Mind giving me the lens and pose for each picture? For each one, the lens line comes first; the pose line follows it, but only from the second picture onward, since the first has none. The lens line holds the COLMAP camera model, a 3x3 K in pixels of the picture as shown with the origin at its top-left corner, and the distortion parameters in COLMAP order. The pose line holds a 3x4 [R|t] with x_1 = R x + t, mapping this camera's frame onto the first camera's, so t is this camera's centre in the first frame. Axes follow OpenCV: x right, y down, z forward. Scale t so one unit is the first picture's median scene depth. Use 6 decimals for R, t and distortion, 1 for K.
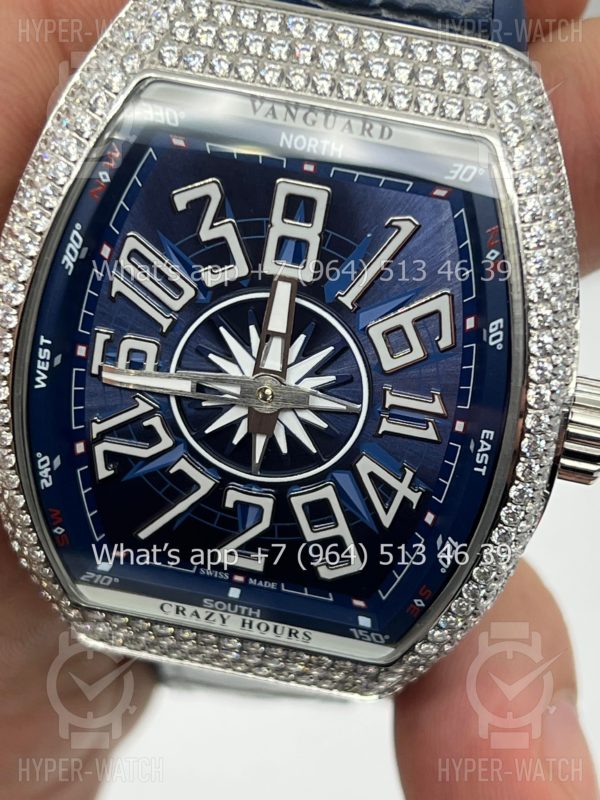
lens RADIAL K [[1901.7, 0, 304.3], [0, 1901.7, 400.7], [0, 0, 1]] dist [0.224894, 0.000000]
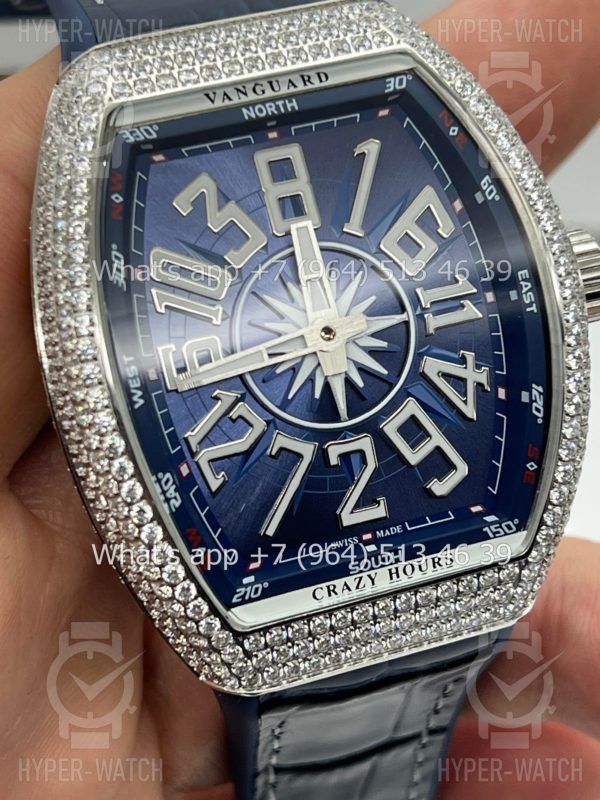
lens RADIAL K [[1901.7, 0, 296.4], [0, 1901.7, 407.8], [0, 0, 1]] dist [0.224894, 0.000000]
pose [[0.860416, -0.372688, 0.347546, -0.425419], [0.474524, 0.834584, -0.279815, 0.324768], [-0.185773, 0.405676, 0.894939, 0.054455]]
